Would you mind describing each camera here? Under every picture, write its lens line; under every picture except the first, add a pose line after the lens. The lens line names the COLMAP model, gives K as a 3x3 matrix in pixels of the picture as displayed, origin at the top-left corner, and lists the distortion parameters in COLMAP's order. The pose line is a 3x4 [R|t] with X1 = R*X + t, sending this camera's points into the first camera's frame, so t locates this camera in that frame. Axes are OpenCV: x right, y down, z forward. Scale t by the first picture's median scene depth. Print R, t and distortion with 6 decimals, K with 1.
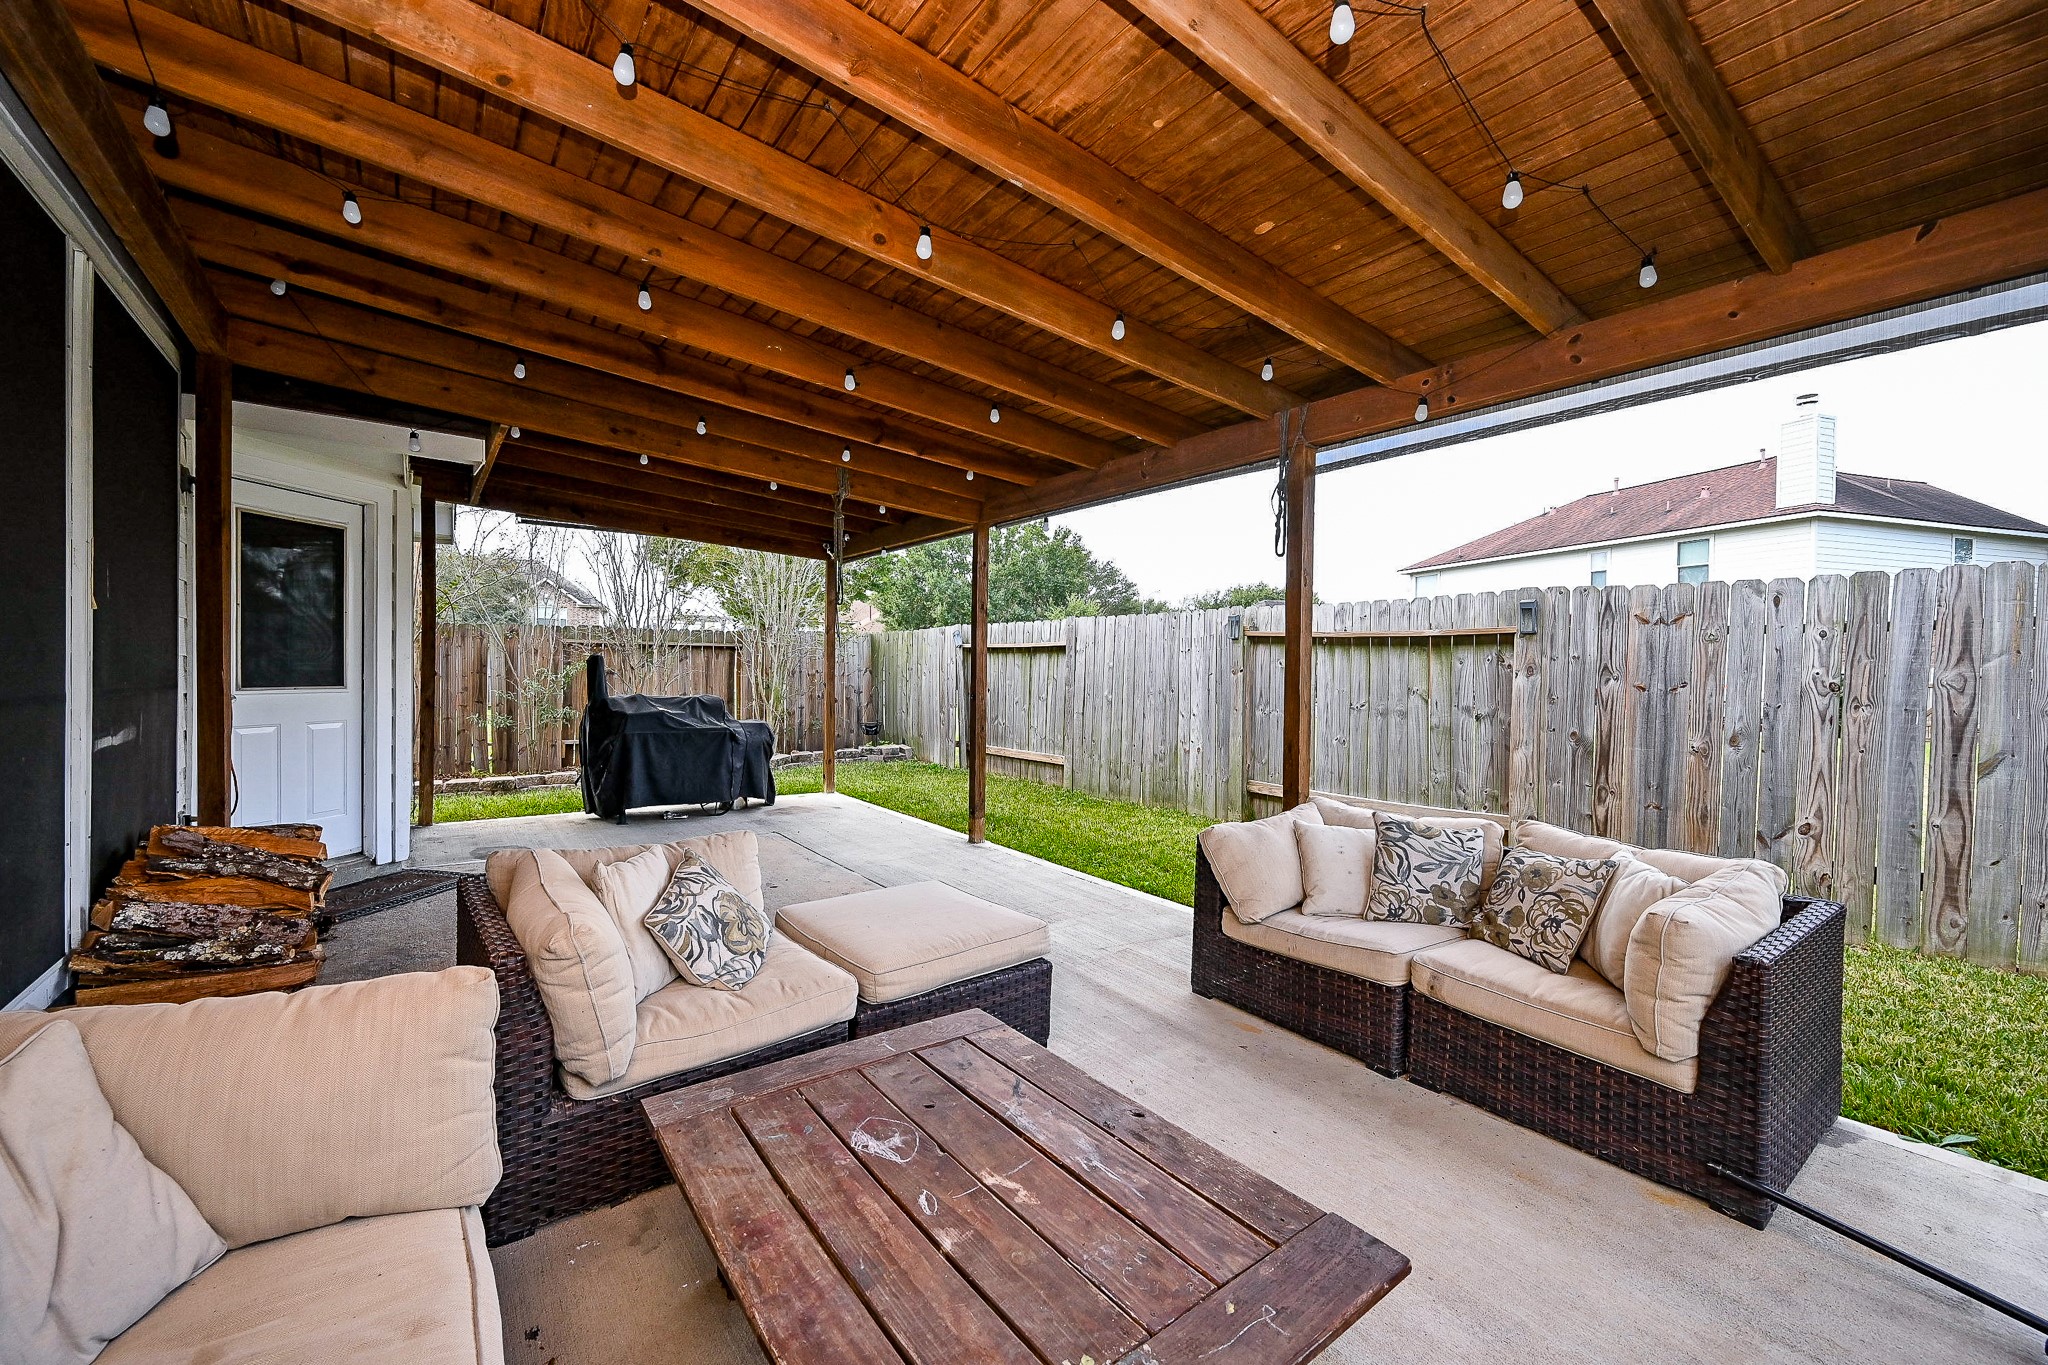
lens RADIAL K [[814.0, 0, 1030.4], [0, 814.0, 678.4], [0, 0, 1]] dist [-0.000125, 0.000022]
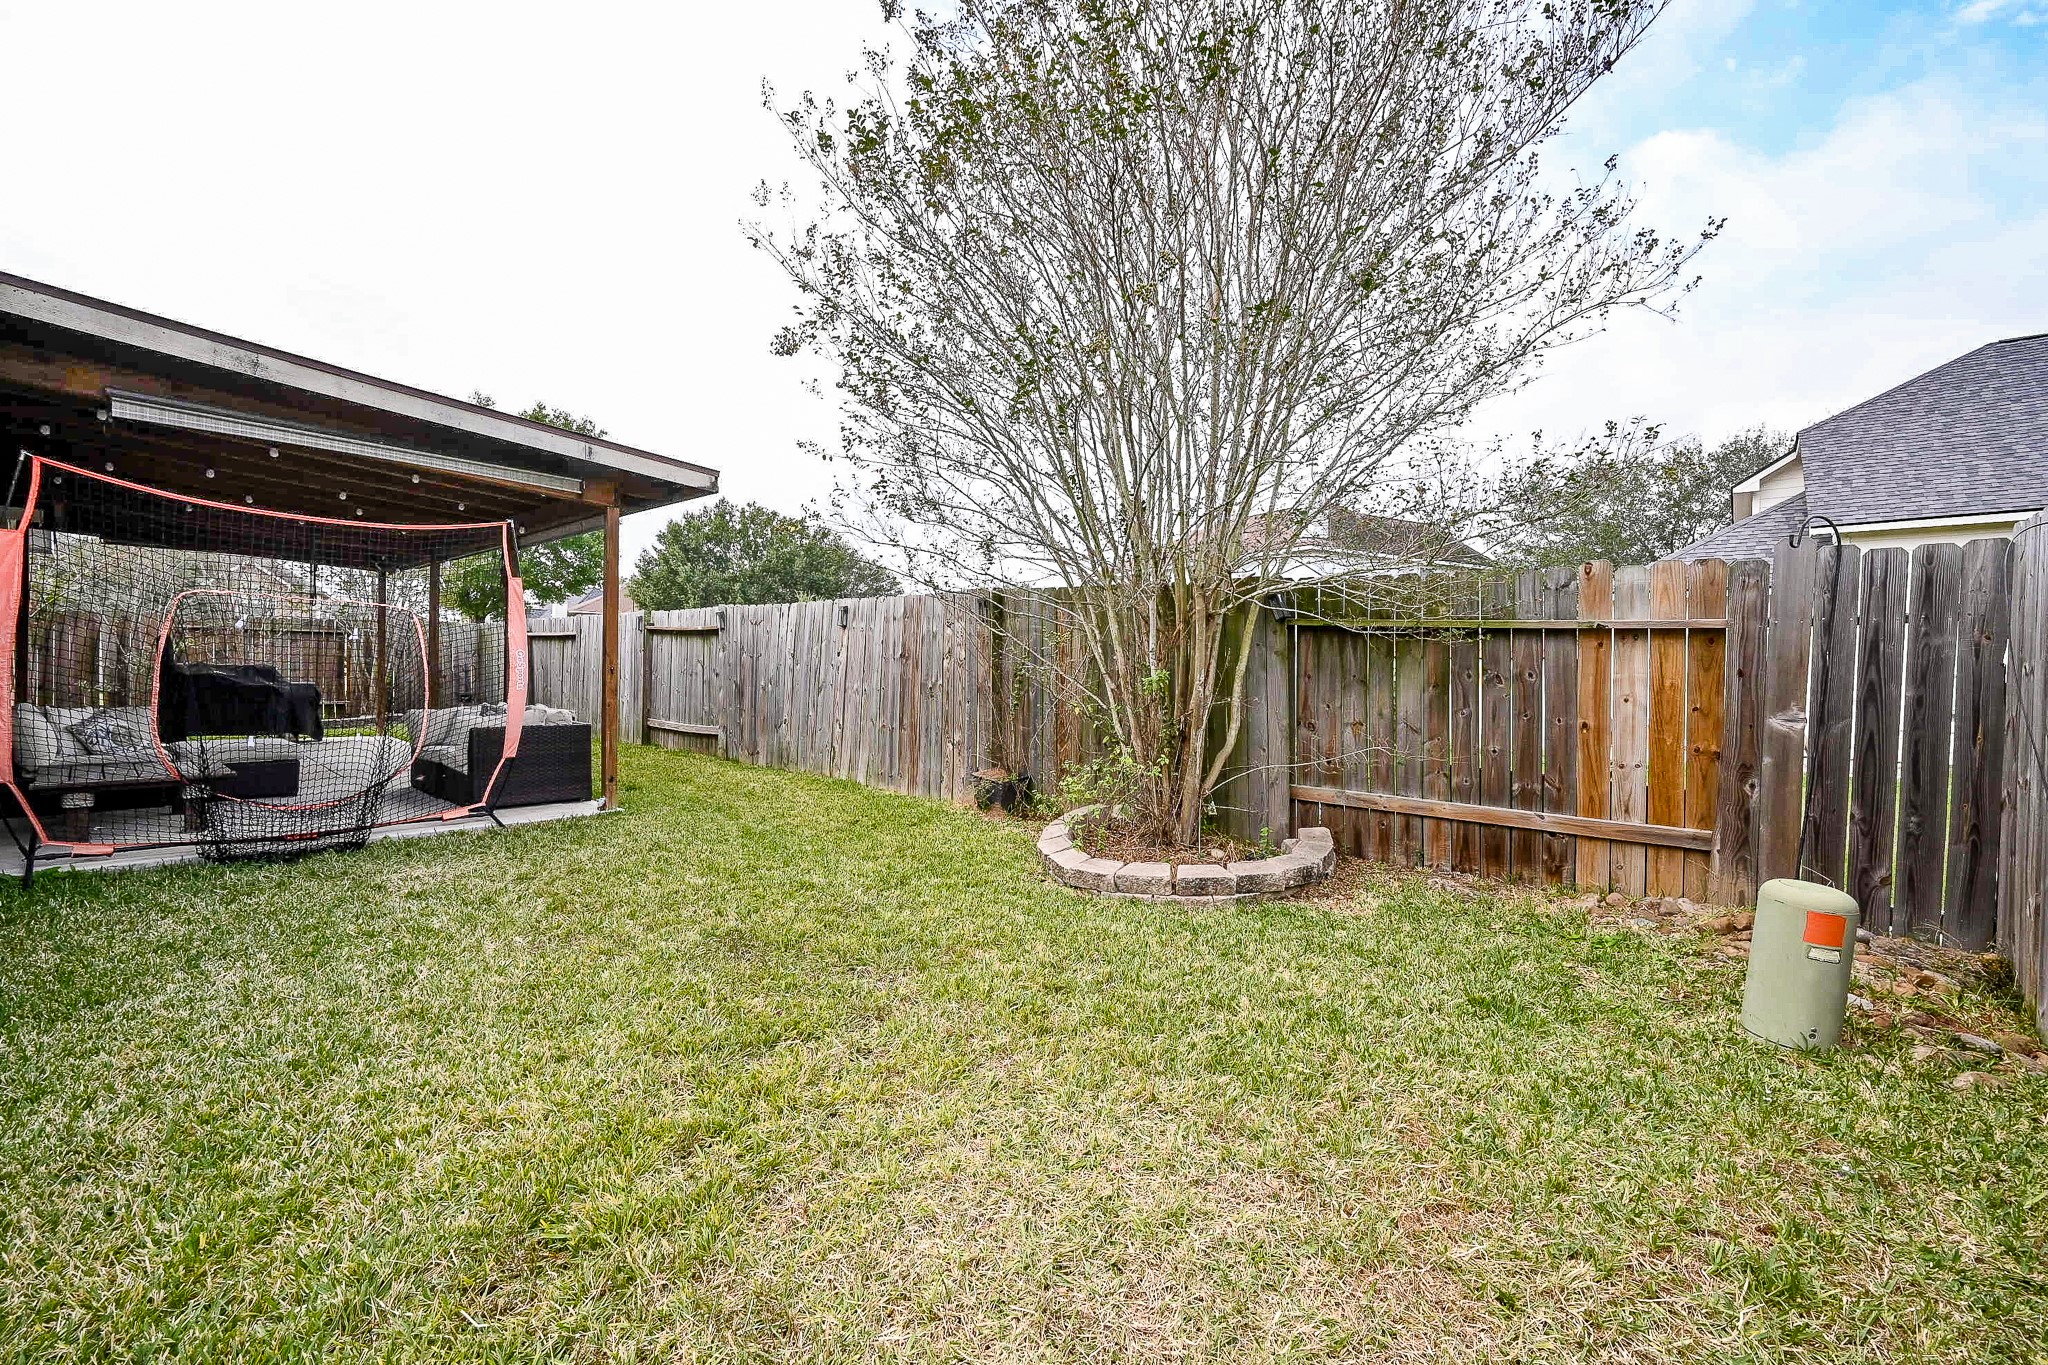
lens RADIAL K [[828.5, 0, 1024.0], [0, 828.5, 665.8], [0, 0, 1]] dist [-0.001026, -0.000195]
pose [[0.983635, 0.001215, 0.180167, 0.850585], [0.000245, 0.999967, -0.008084, 0.040793], [-0.180171, 0.007996, 0.983603, -0.913517]]
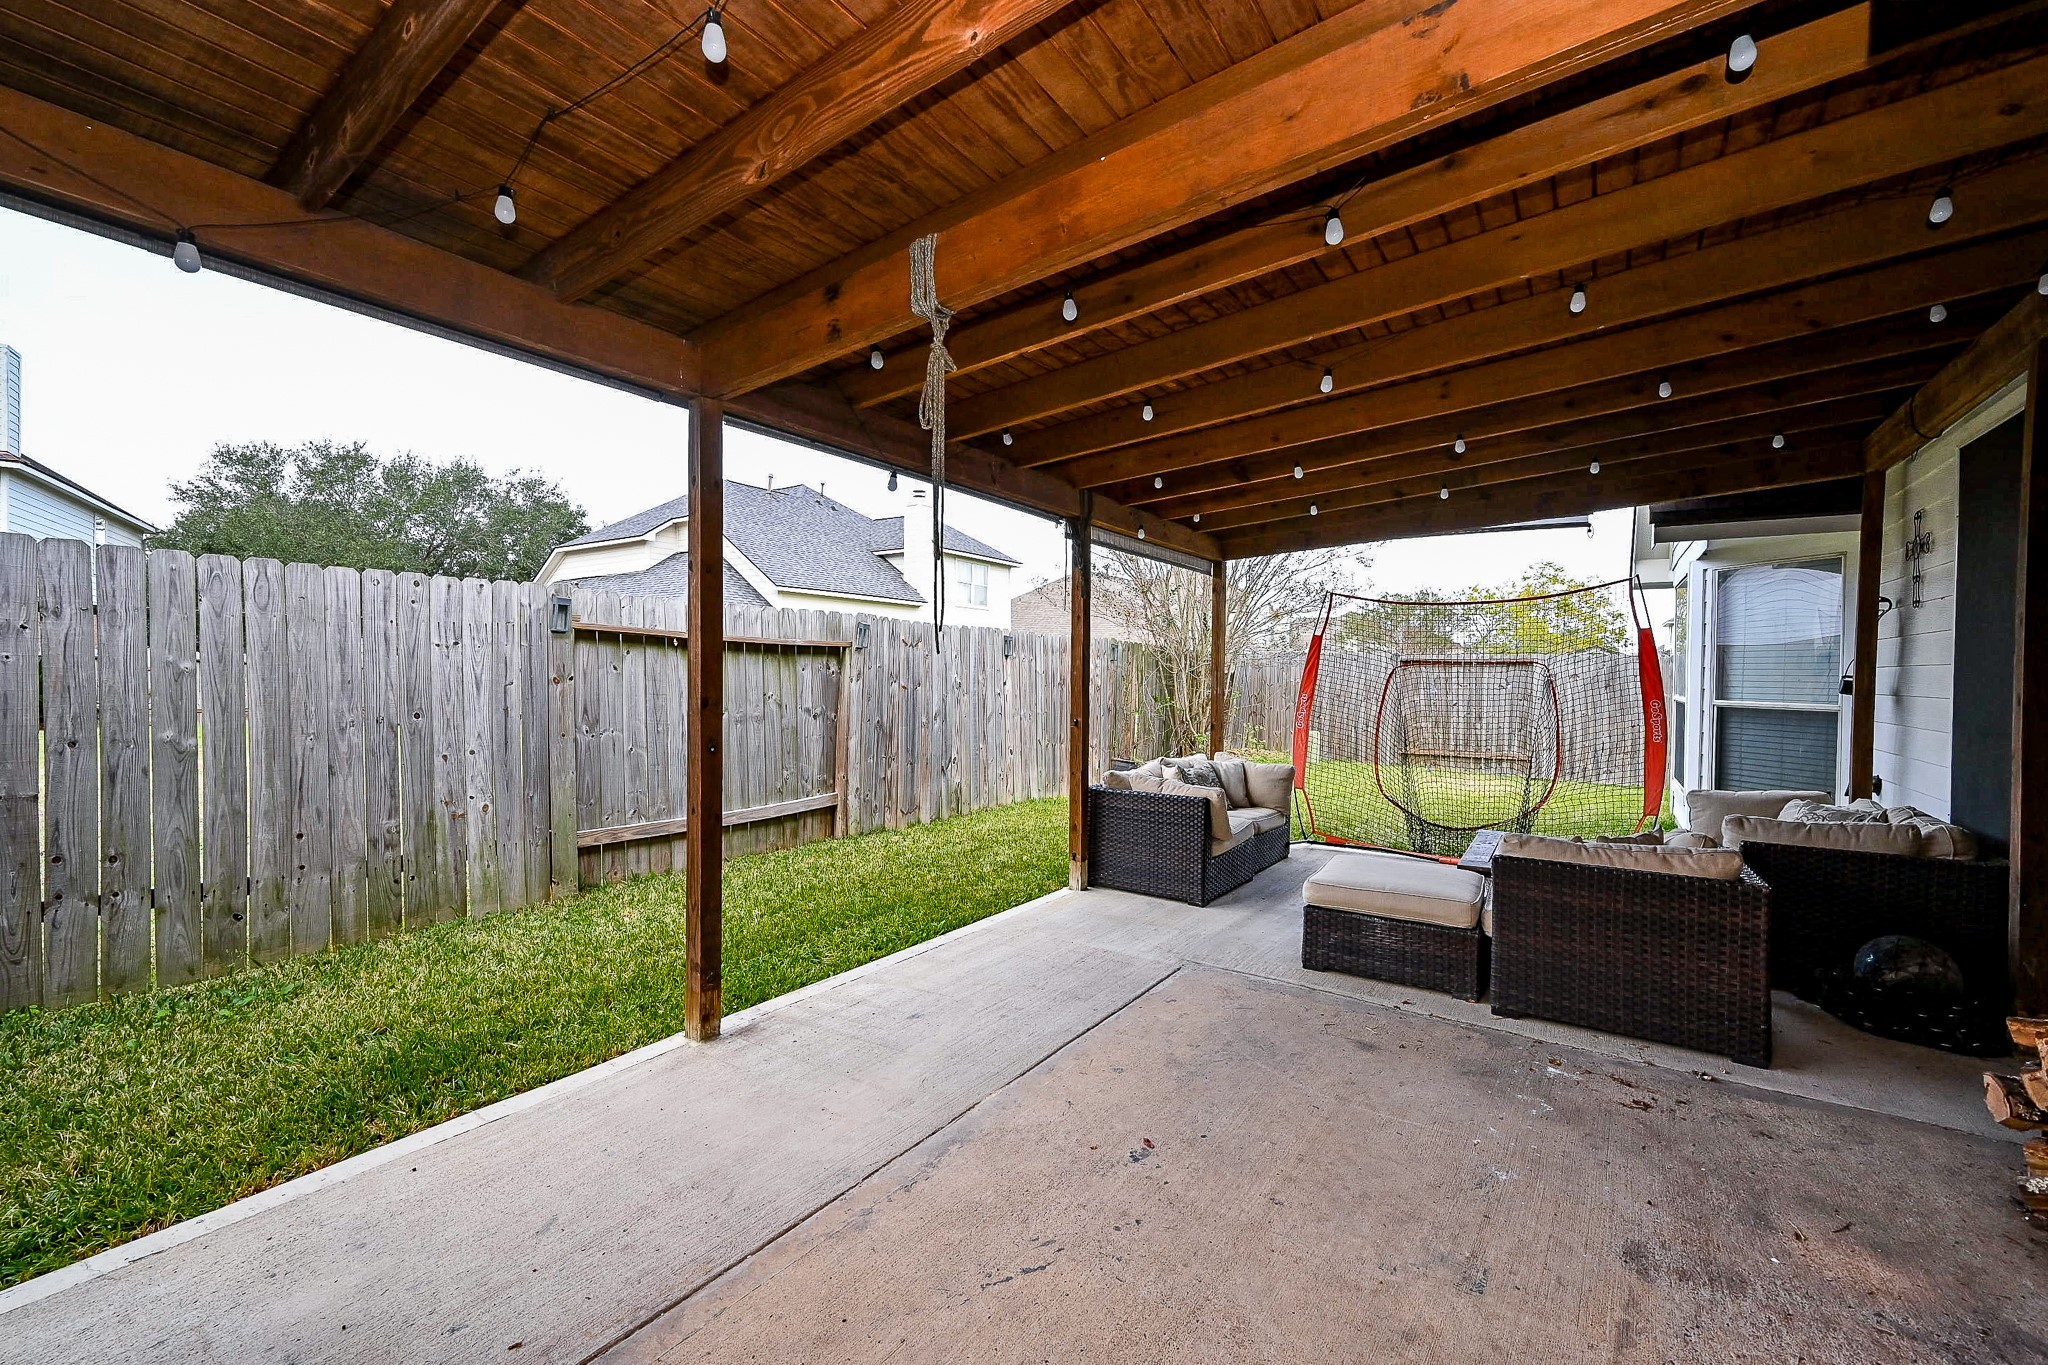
lens RADIAL K [[814.0, 0, 1030.4], [0, 814.0, 678.4], [0, 0, 1]] dist [-0.000125, 0.000022]
pose [[-0.309339, -0.022017, 0.950697, -0.579850], [-0.006963, 0.999758, 0.020888, -0.029519], [-0.950926, -0.000159, -0.309418, 0.931096]]
